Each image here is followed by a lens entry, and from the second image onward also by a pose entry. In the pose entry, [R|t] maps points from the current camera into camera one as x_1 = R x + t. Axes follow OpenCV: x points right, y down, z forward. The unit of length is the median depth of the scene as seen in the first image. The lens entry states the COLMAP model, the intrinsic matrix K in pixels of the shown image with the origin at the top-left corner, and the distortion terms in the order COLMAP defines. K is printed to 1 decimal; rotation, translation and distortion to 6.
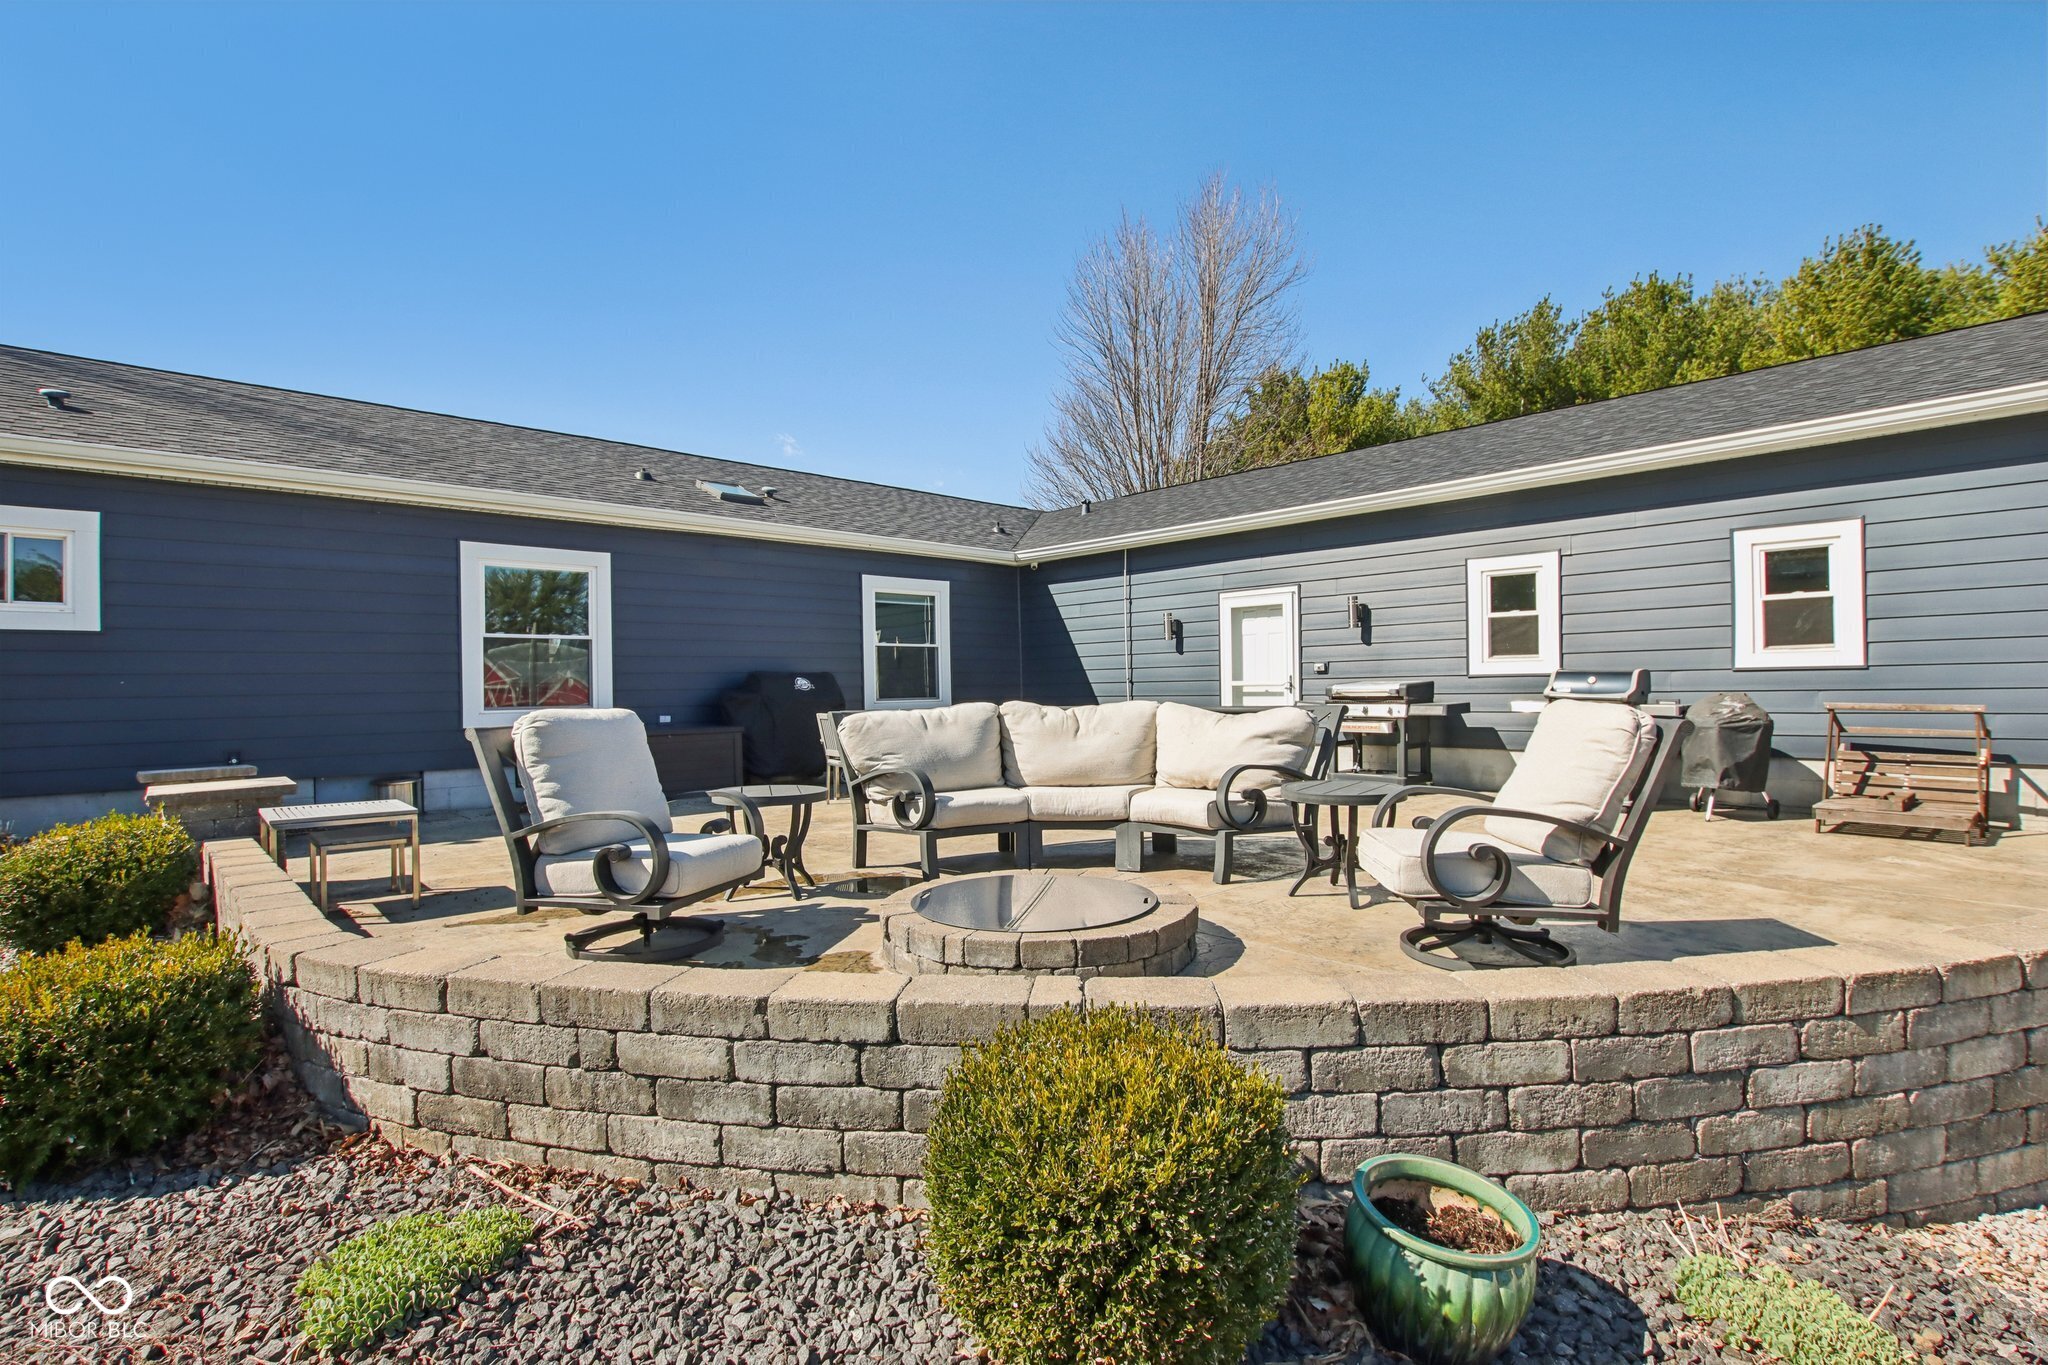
lens RADIAL K [[948.5, 0, 1024.0], [0, 948.5, 682.5], [0, 0, 1]] dist [-0.003754, 0.000119]
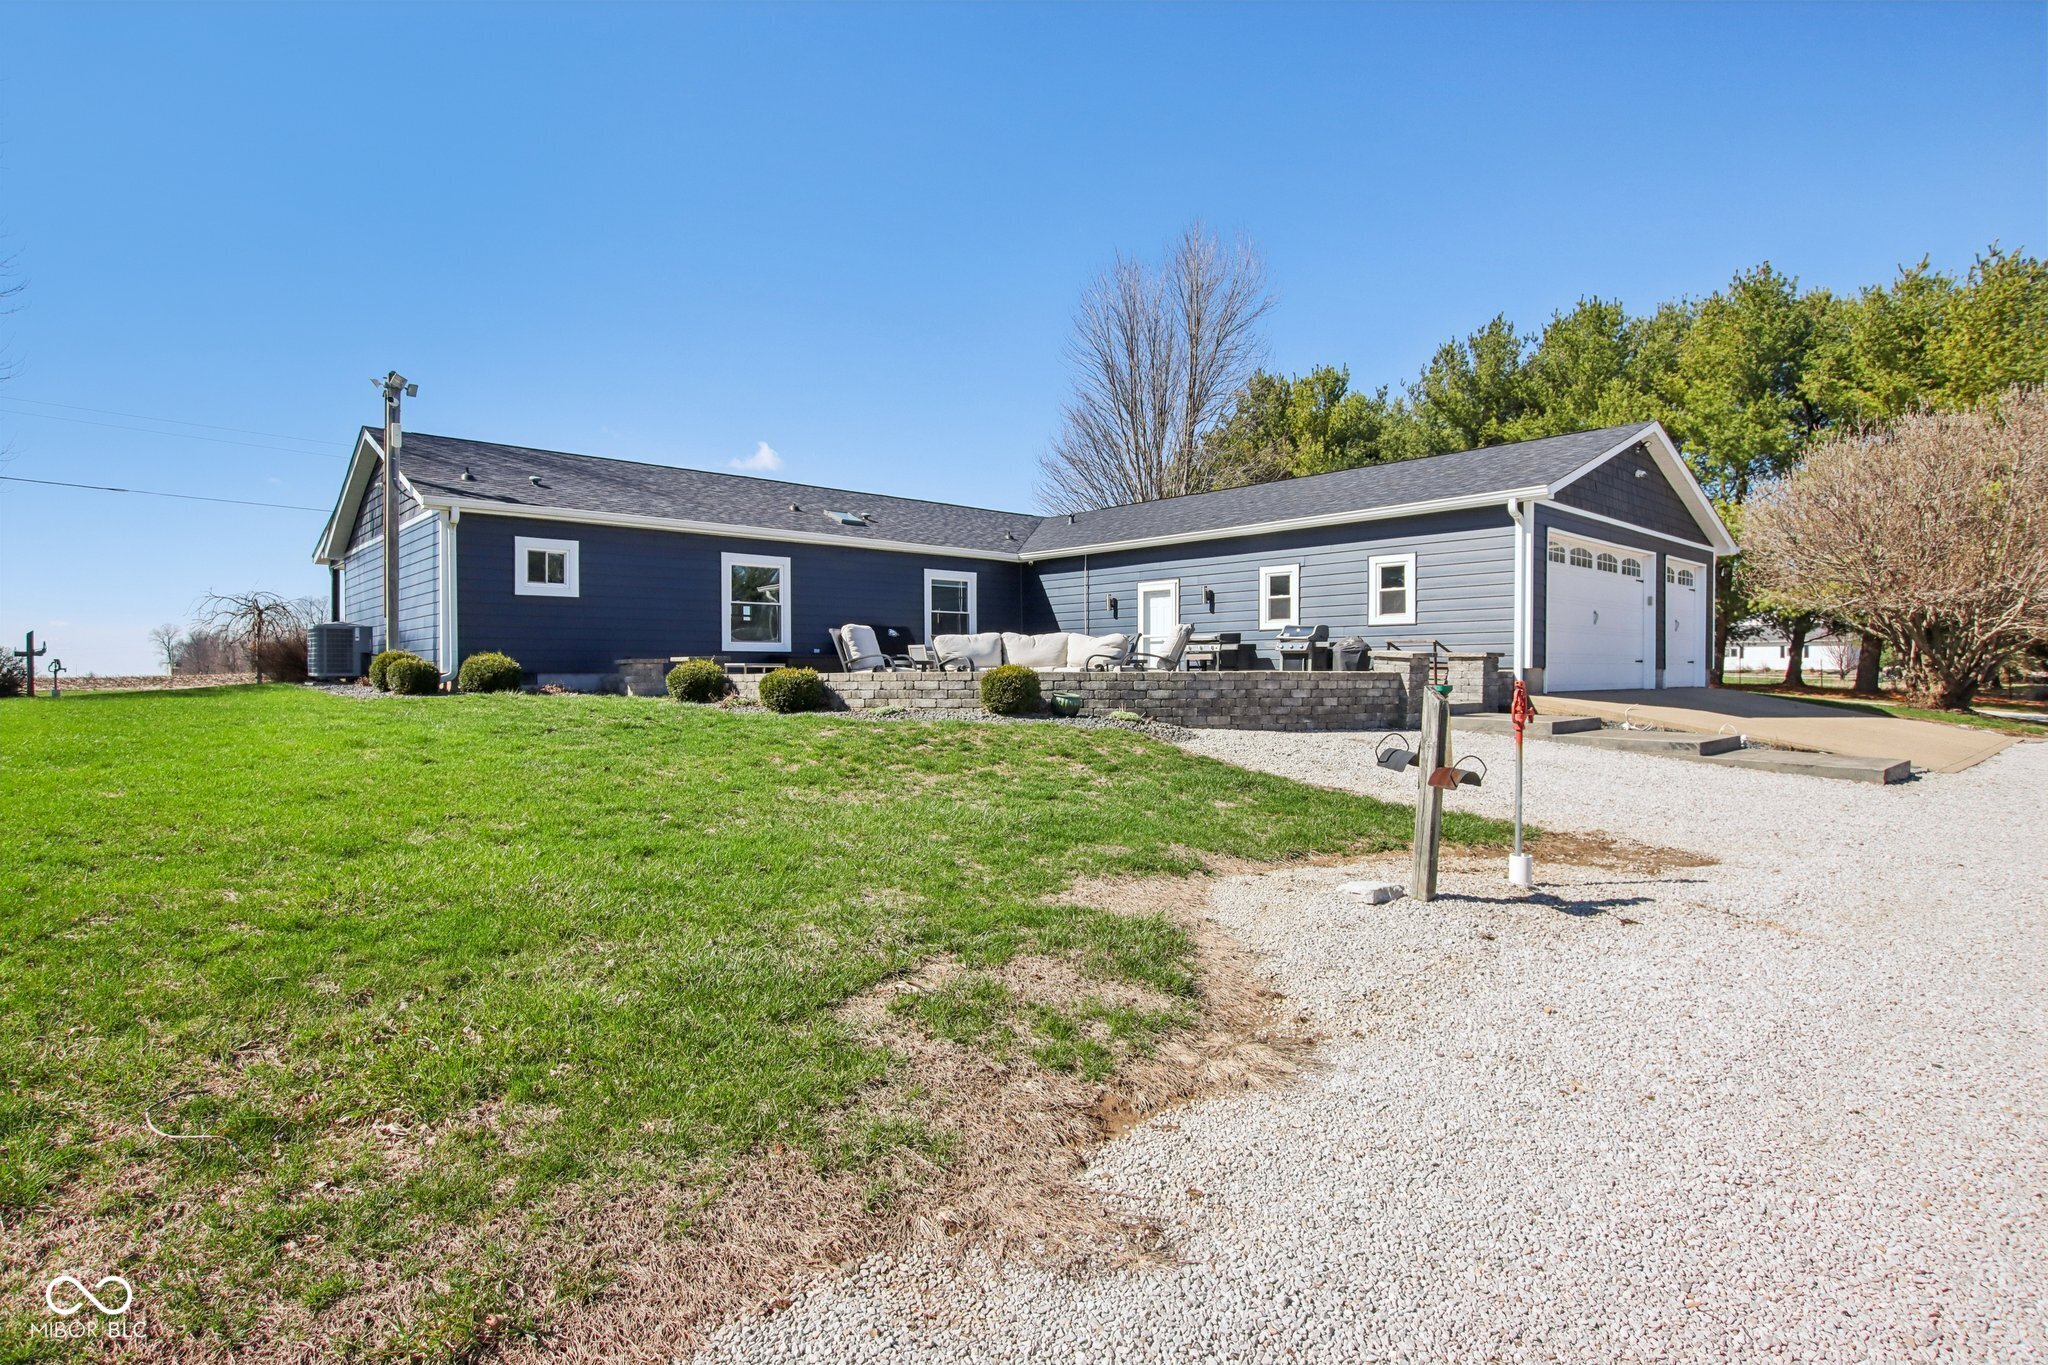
lens RADIAL K [[1025.9, 0, 1031.3], [0, 1025.9, 717.1], [0, 0, 1]] dist [-0.000697, -0.000054]
pose [[0.999806, 0.012472, -0.015271, 0.046172], [-0.011711, 0.998734, 0.048928, 0.054107], [0.015862, -0.048740, 0.998686, -0.788074]]
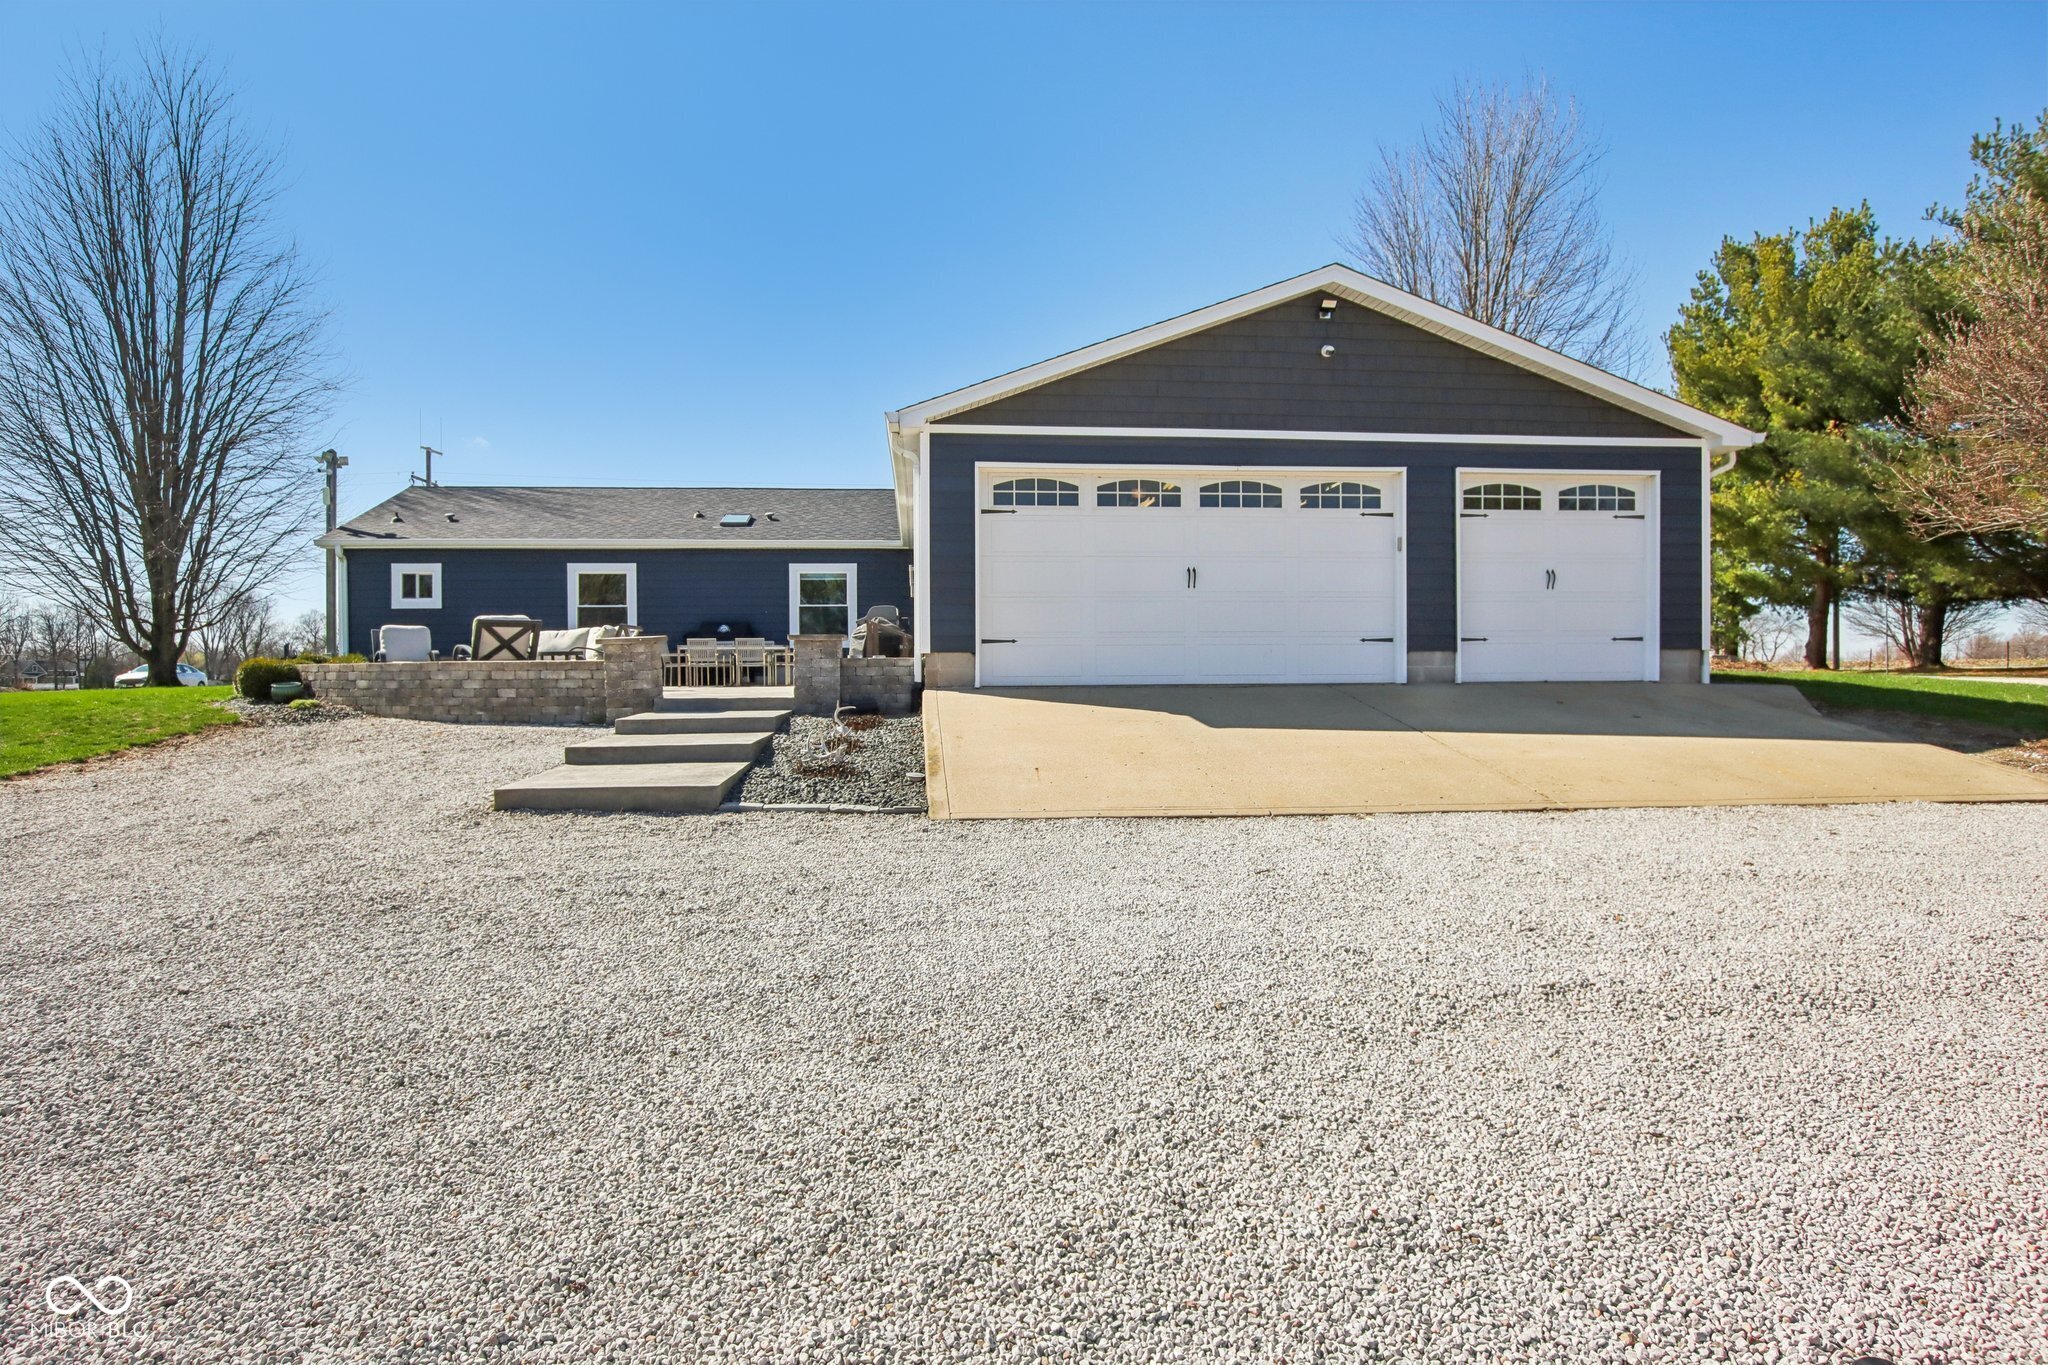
lens RADIAL K [[1154.9, 0, 1055.8], [0, 1154.9, 685.5], [0, 0, 1]] dist [-0.000570, -0.000218]
pose [[0.778688, 0.014283, -0.627249, 1.434220], [-0.002691, 0.999808, 0.019426, 0.056008], [0.627406, -0.013439, 0.778576, -0.263219]]
